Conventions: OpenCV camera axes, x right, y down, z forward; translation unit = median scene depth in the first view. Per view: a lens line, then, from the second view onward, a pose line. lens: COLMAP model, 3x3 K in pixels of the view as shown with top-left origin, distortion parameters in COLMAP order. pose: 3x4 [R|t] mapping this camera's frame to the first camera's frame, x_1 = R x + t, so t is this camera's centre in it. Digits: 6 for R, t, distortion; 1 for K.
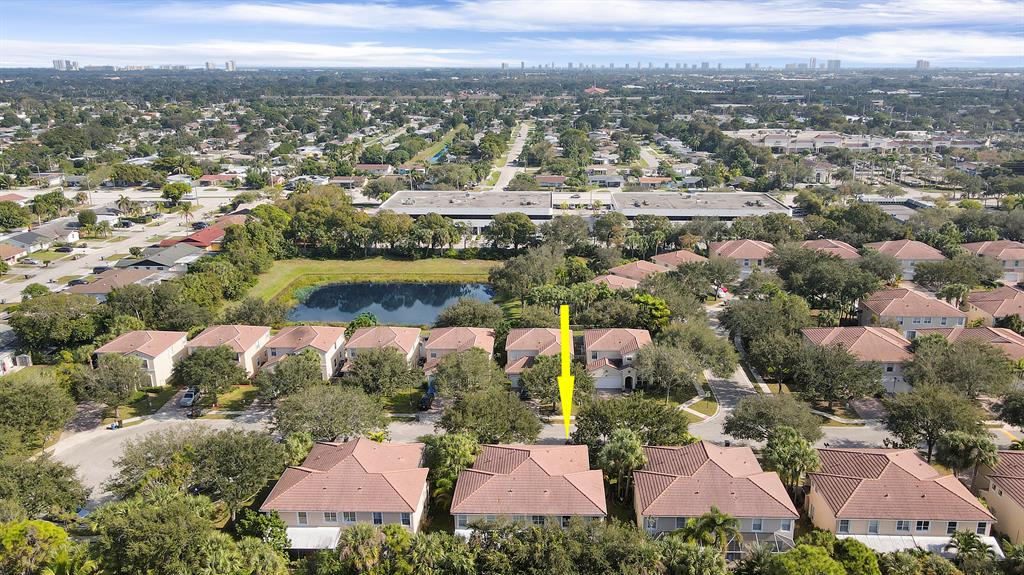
lens RADIAL K [[724.2, 0, 513.5], [0, 724.2, 286.1], [0, 0, 1]] dist [0.012074, 0.009230]
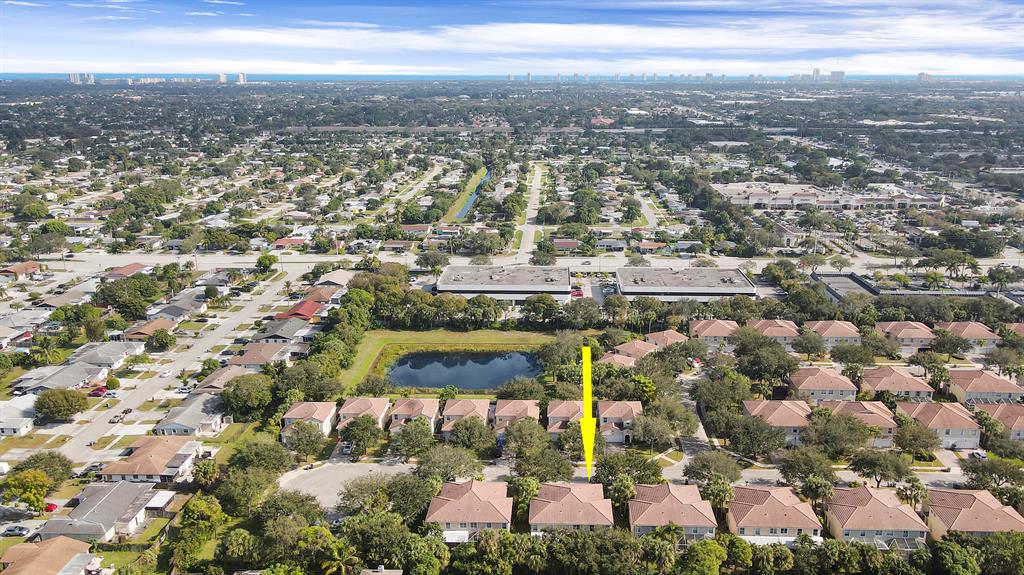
lens RADIAL K [[724.2, 0, 514.1], [0, 724.2, 287.5], [0, 0, 1]] dist [0.012074, 0.009230]
pose [[0.999982, 0.001579, -0.005868, -0.069503], [-0.001615, 0.999980, -0.006128, -0.167074], [0.005858, 0.006137, 0.999964, -0.514647]]
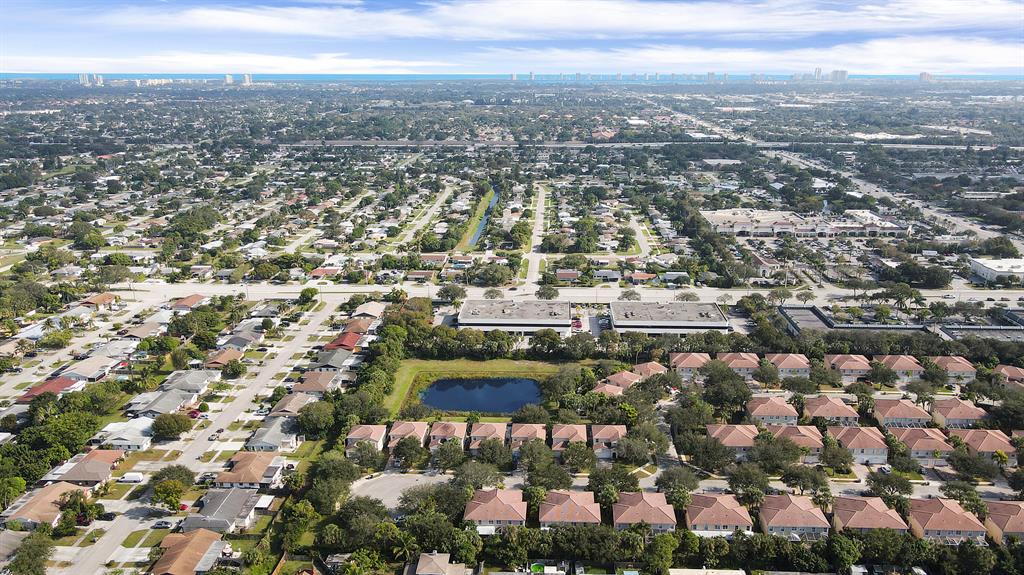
lens RADIAL K [[724.2, 0, 509.7], [0, 724.2, 288.6], [0, 0, 1]] dist [0.012074, 0.009230]
pose [[0.999888, 0.002764, -0.014675, -0.093502], [-0.002756, 0.999996, 0.000545, -0.301865], [0.014677, -0.000504, 0.999892, -0.926249]]
